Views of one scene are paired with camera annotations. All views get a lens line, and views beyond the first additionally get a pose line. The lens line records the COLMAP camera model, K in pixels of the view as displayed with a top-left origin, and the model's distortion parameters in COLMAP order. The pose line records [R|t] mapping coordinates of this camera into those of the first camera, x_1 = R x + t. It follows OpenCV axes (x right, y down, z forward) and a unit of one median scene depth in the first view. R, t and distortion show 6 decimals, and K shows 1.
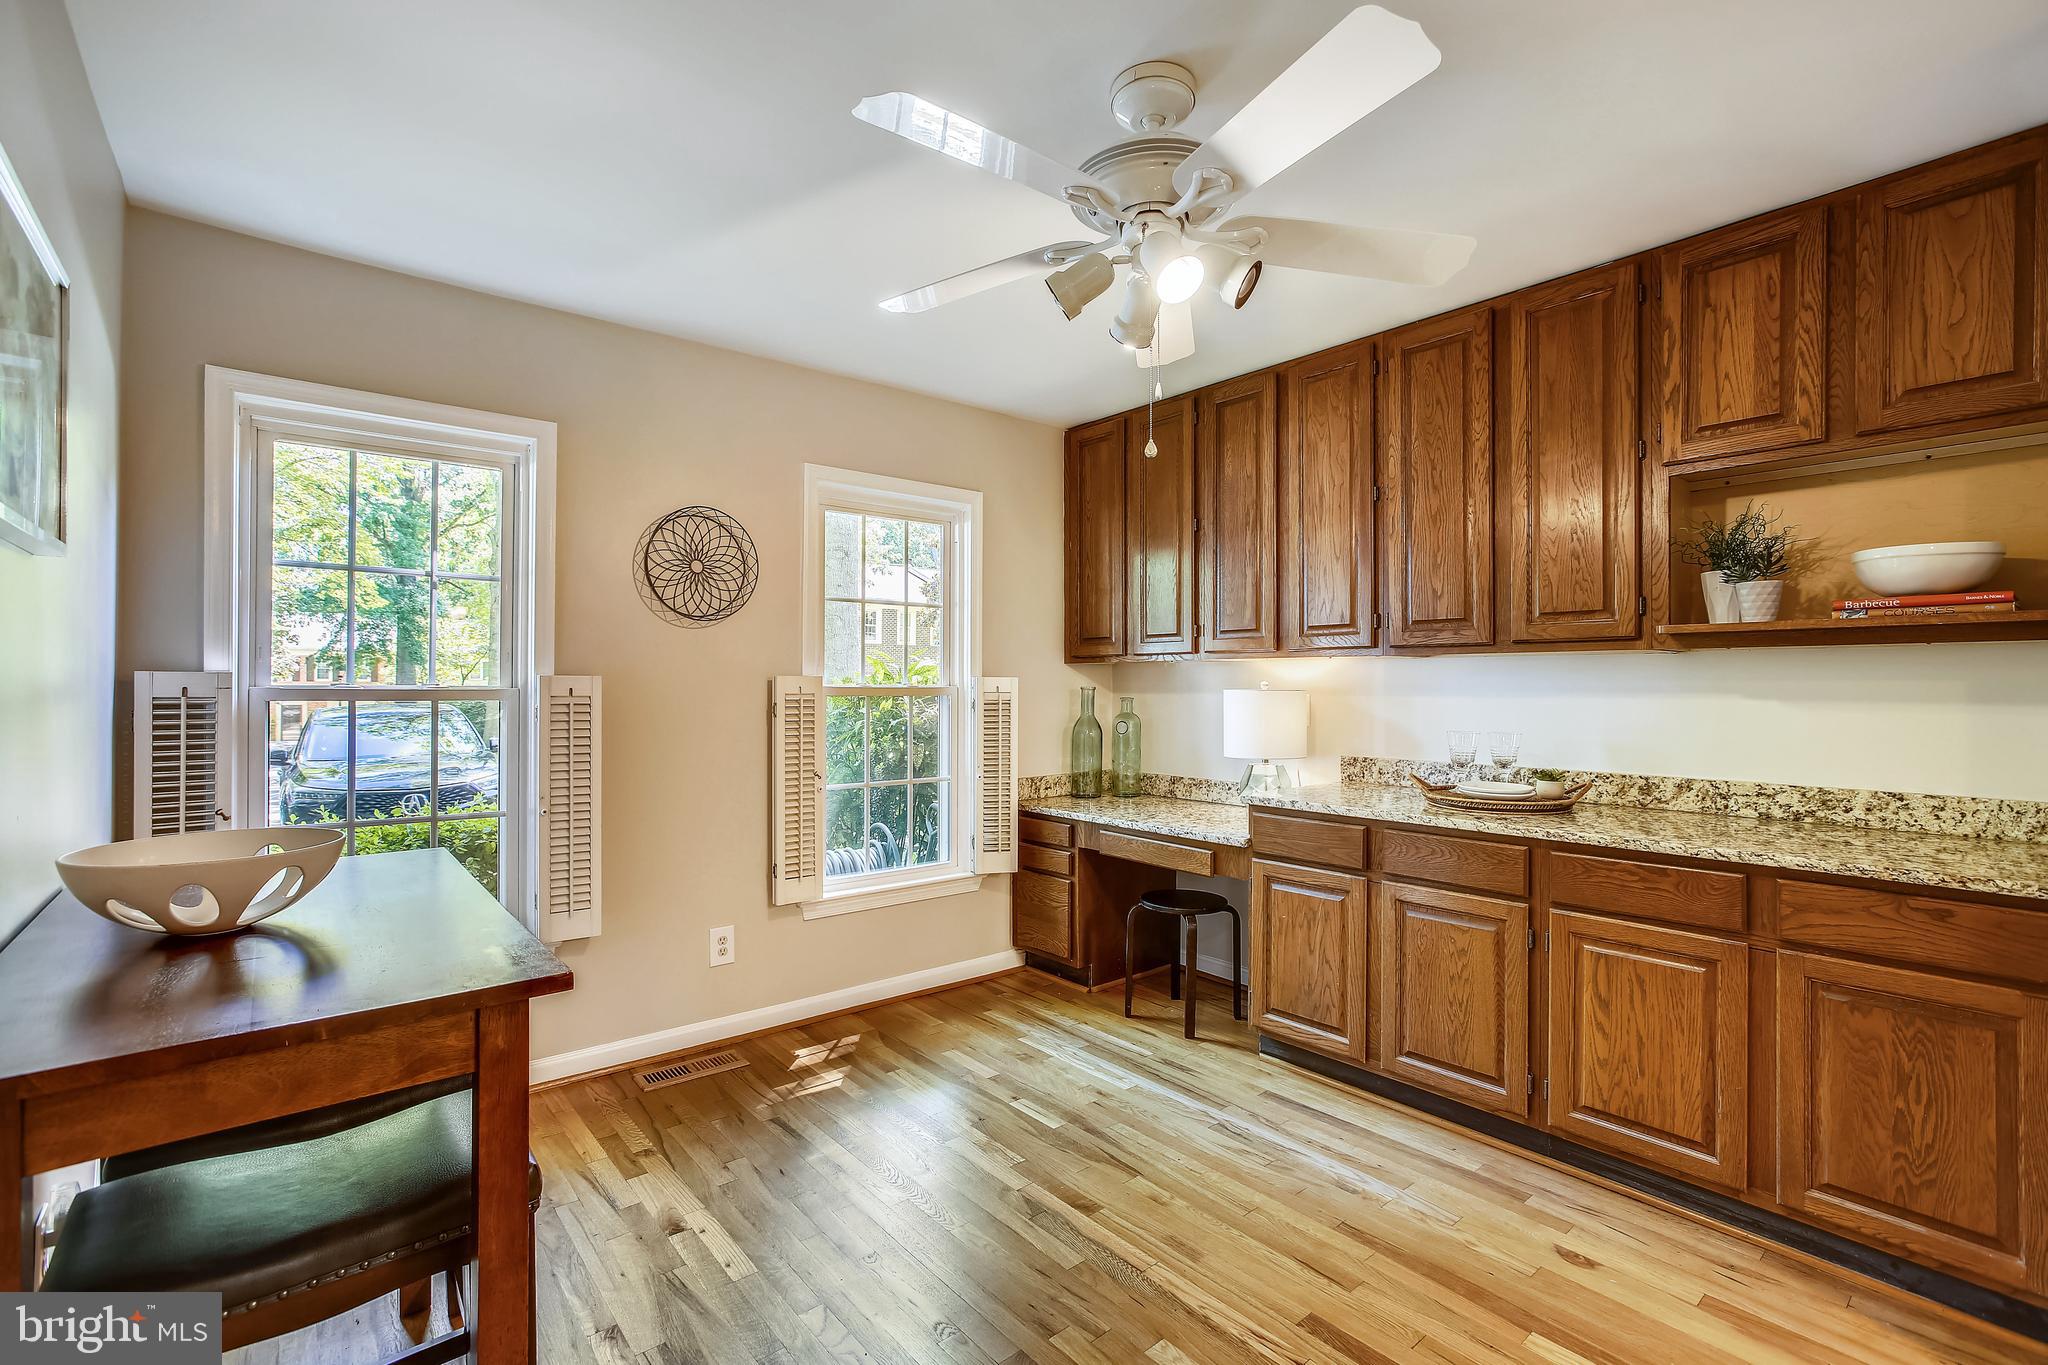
lens RADIAL K [[918.9, 0, 1024.0], [0, 918.9, 682.5], [0, 0, 1]] dist [-0.018733, 0.000307]
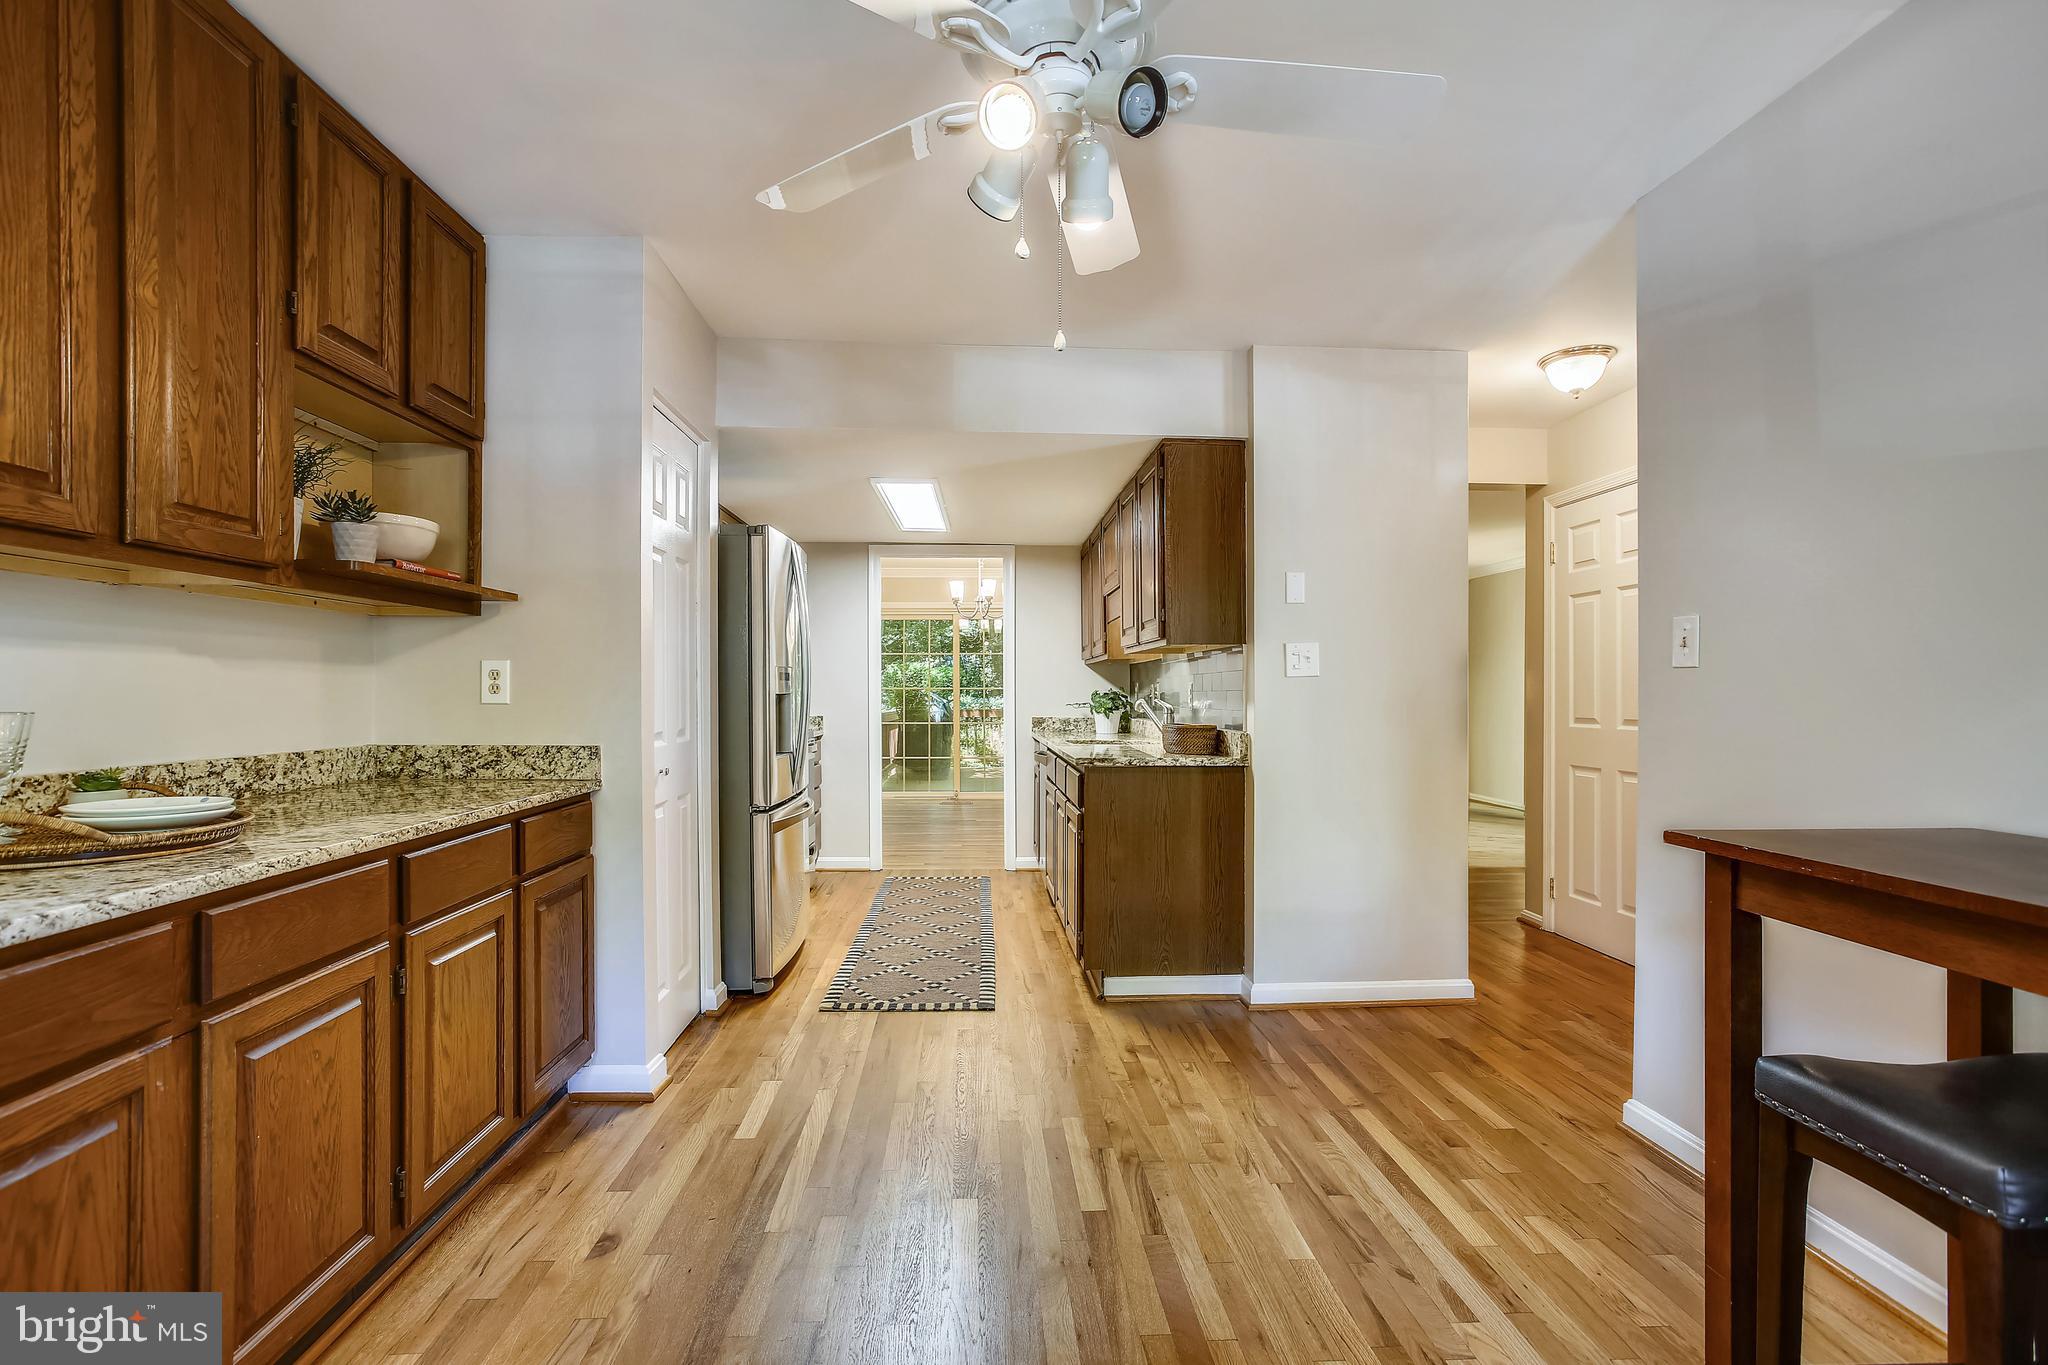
lens RADIAL K [[935.1, 0, 1056.0], [0, 935.1, 683.9], [0, 0, 1]] dist [-0.000508, -0.000020]
pose [[-0.827046, 0.000592, 0.562135, -0.285751], [-0.003851, 0.999970, -0.006719, 0.050420], [-0.562122, -0.007721, -0.827018, 1.356043]]
